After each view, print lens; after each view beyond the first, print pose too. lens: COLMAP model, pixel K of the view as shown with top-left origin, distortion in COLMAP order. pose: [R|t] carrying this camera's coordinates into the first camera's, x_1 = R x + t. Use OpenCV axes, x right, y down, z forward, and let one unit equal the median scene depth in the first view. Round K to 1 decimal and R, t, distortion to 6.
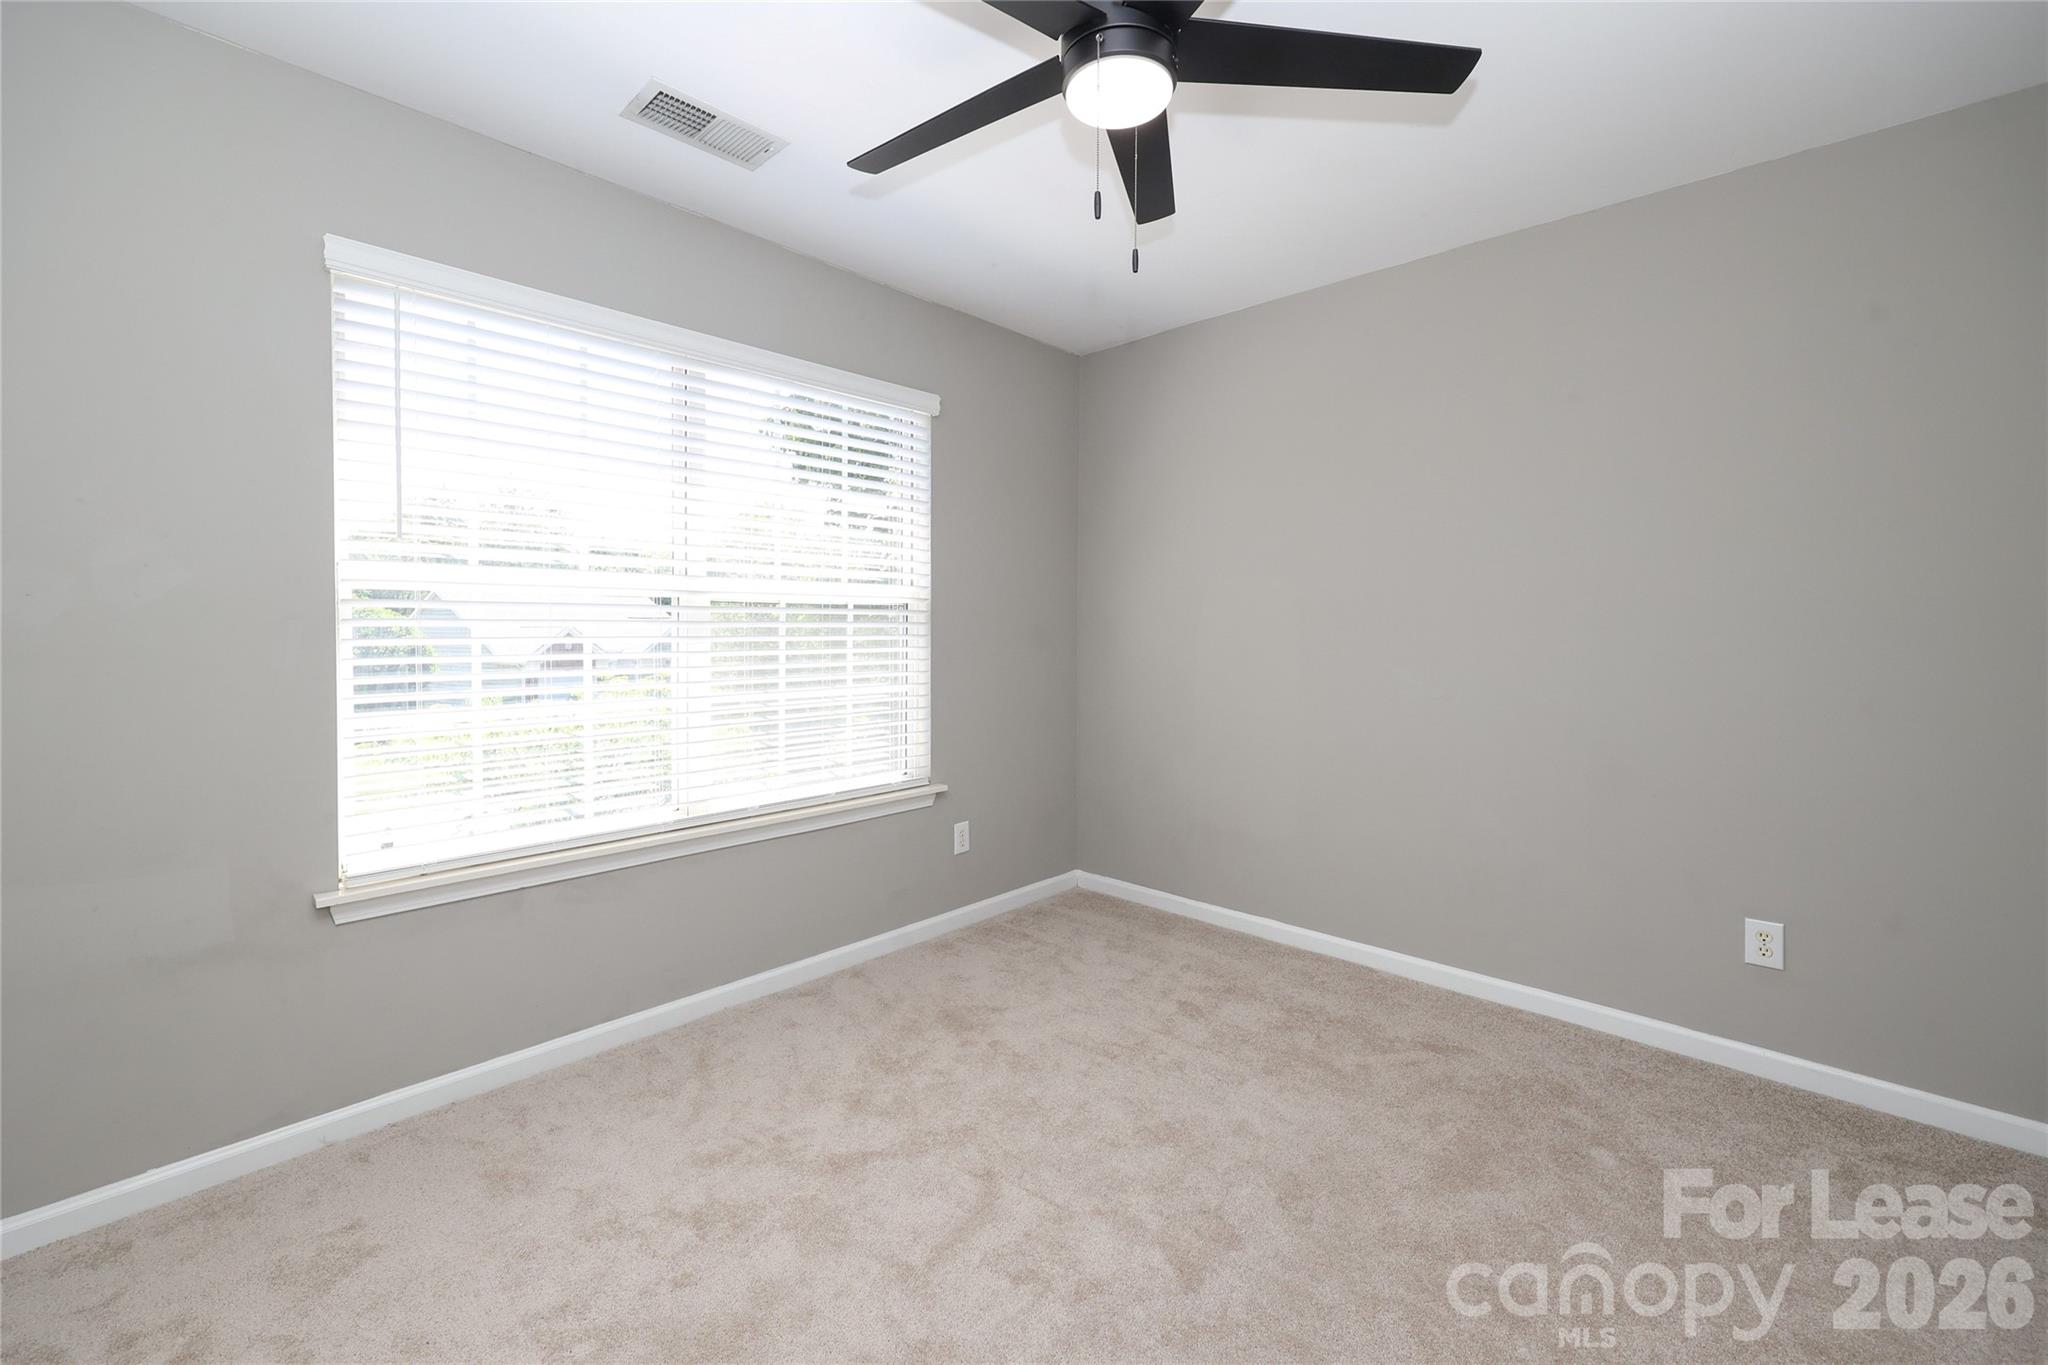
lens RADIAL K [[854.1, 0, 1018.1], [0, 854.1, 644.4], [0, 0, 1]] dist [0.000312, -0.000095]
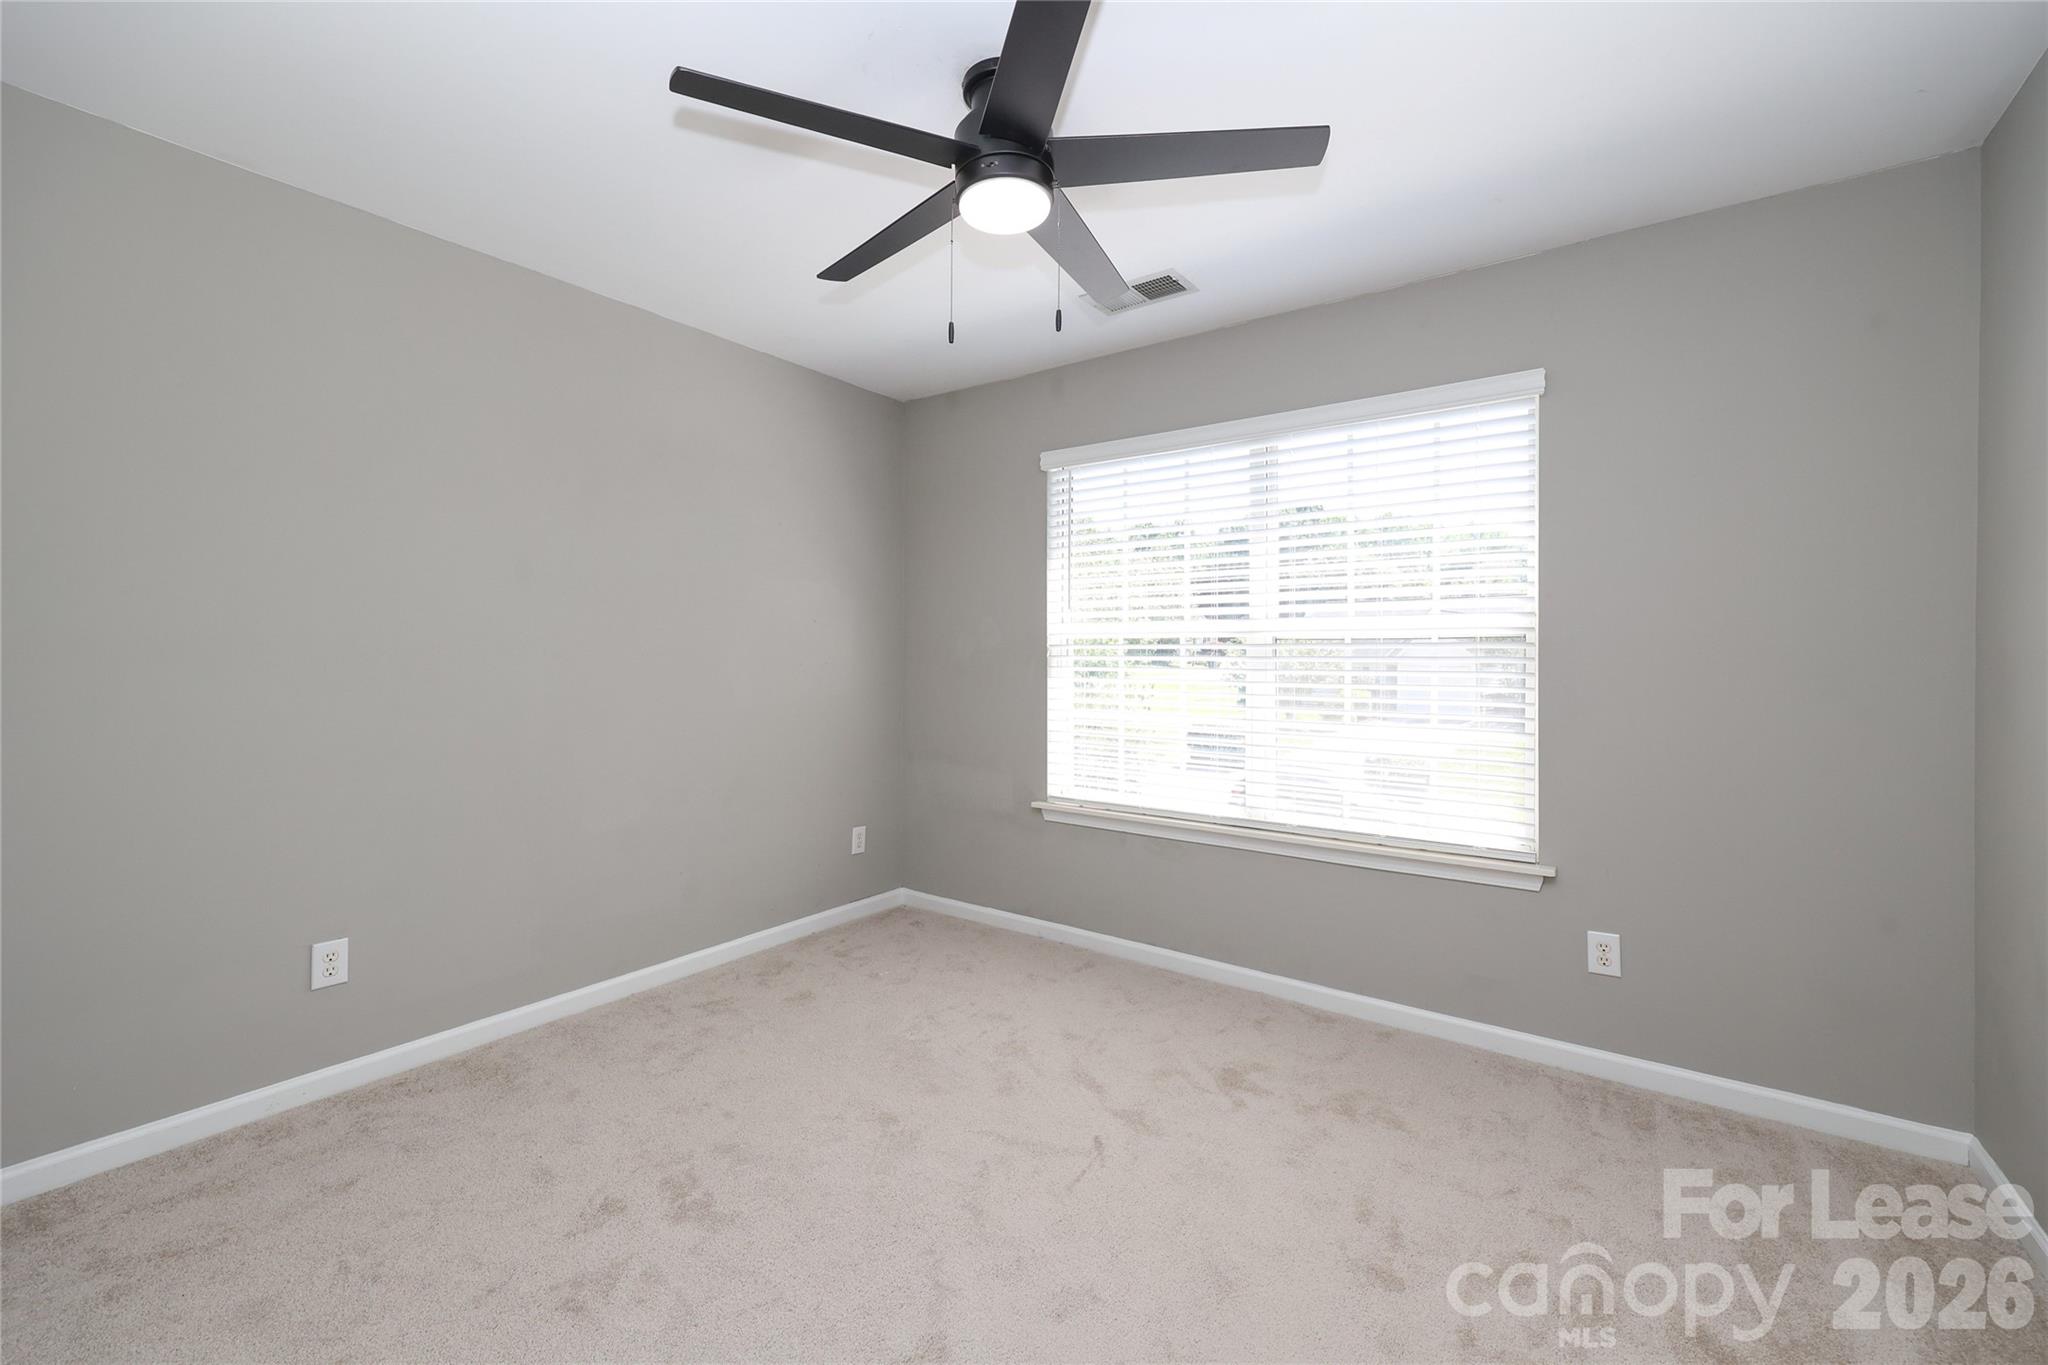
lens RADIAL K [[835.0, 0, 1022.8], [0, 835.0, 655.3], [0, 0, 1]] dist [0.003118, 0.000058]
pose [[0.129034, -0.000452, -0.991640, 0.714456], [-0.022941, 0.999731, -0.003441, -0.016595], [0.991375, 0.023194, 0.128989, 0.509446]]
